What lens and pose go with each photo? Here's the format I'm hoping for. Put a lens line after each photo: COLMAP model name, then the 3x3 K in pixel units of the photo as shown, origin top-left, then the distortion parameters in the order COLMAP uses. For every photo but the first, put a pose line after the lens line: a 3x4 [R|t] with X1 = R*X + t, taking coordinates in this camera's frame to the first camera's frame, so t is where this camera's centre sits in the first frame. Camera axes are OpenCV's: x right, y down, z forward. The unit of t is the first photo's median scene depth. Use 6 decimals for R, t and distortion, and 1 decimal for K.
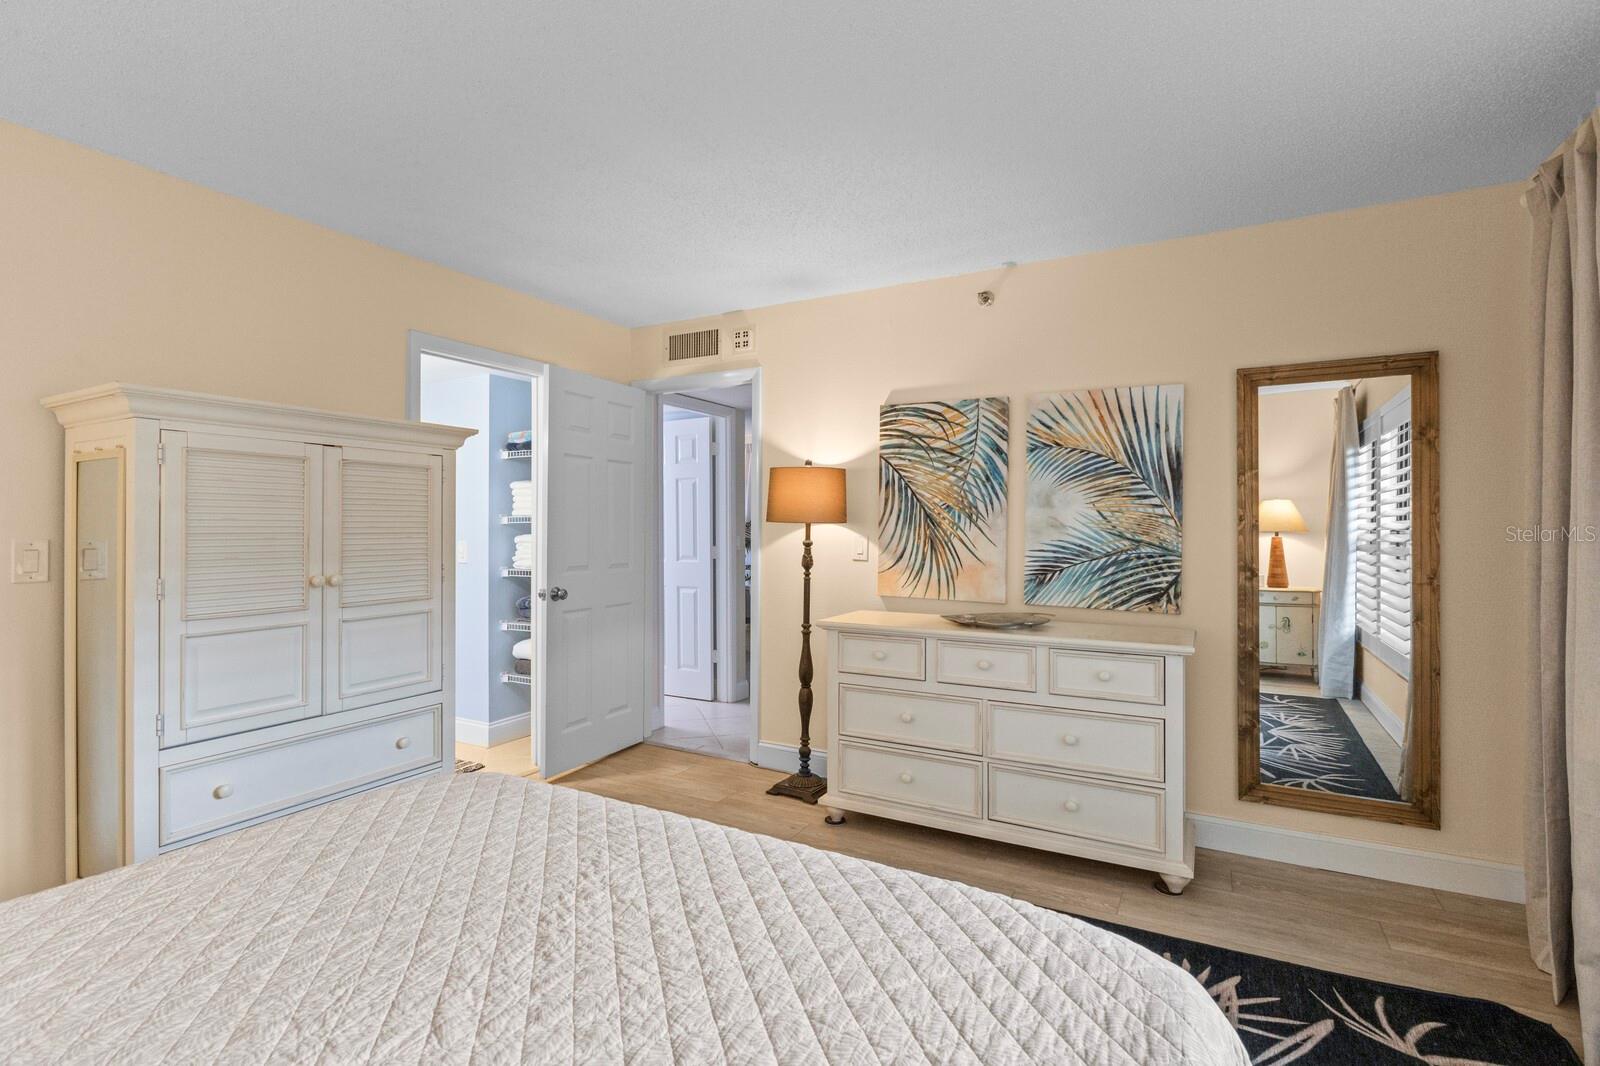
lens RADIAL K [[767.0, 0, 803.6], [0, 767.0, 531.8], [0, 0, 1]] dist [0.001101, -0.002040]
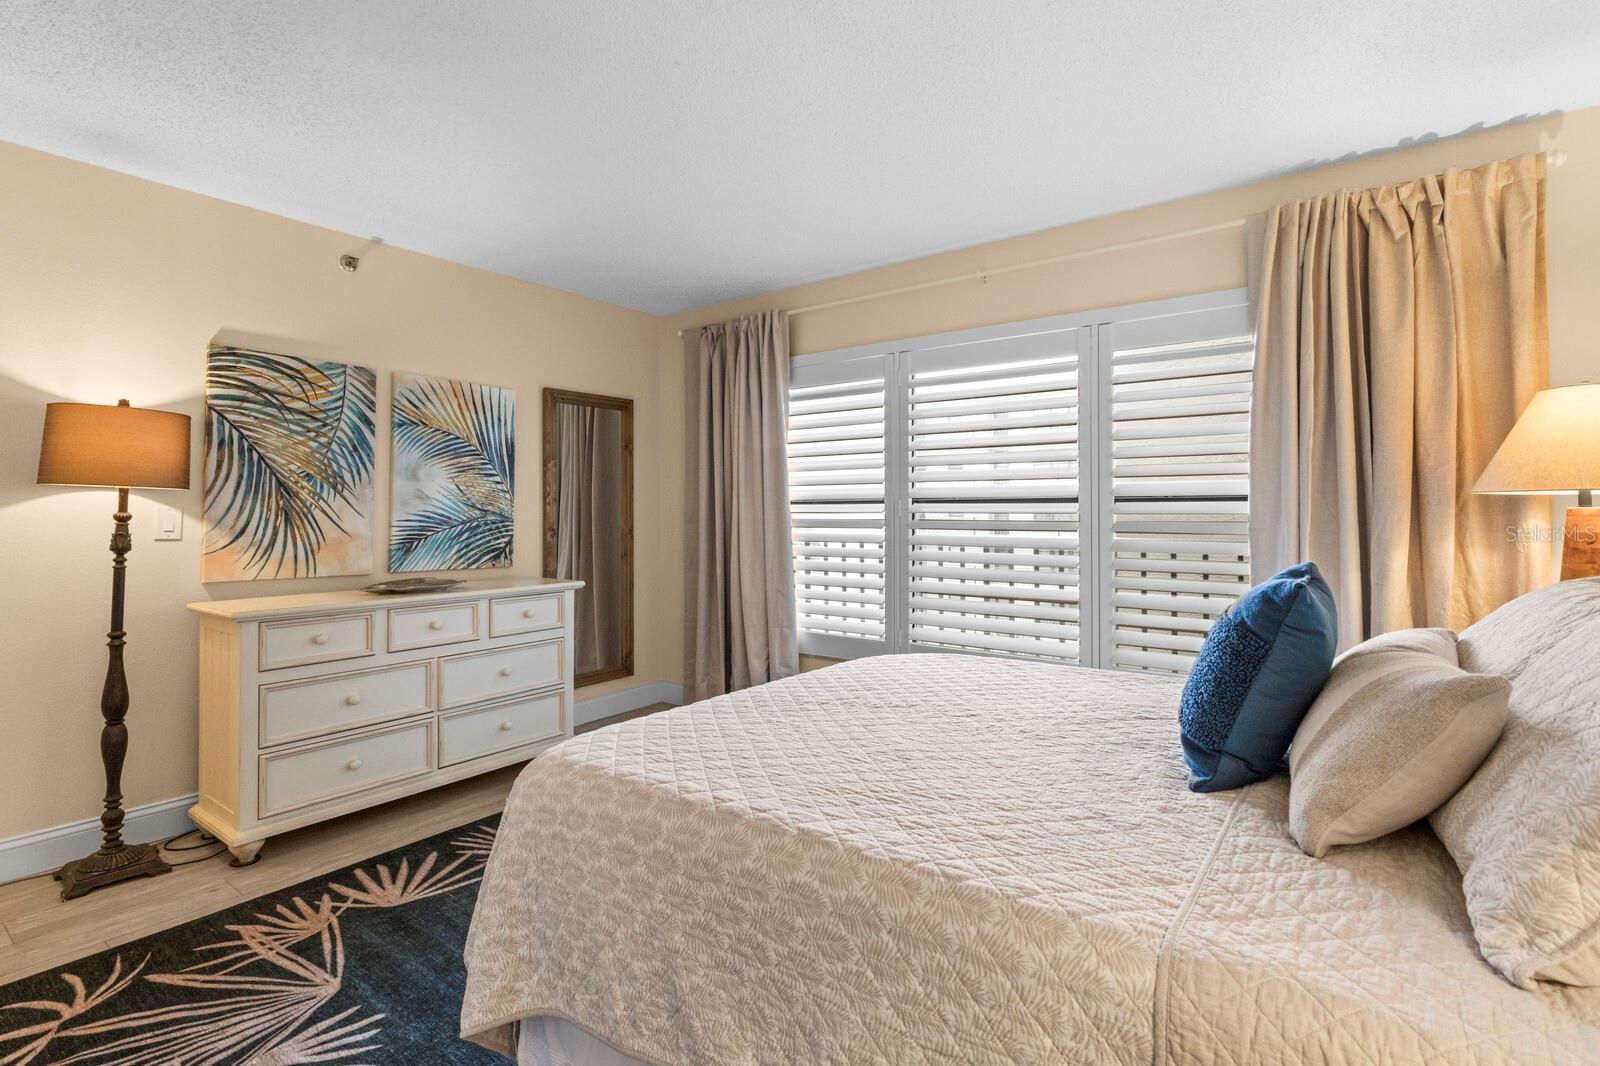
lens RADIAL K [[767.0, 0, 804.2], [0, 767.0, 516.7], [0, 0, 1]] dist [0.001101, -0.002040]
pose [[0.120760, -0.004638, 0.992671, -0.665467], [0.014826, 0.999886, 0.002868, 0.023747], [-0.992571, 0.014371, 0.120815, 0.315300]]
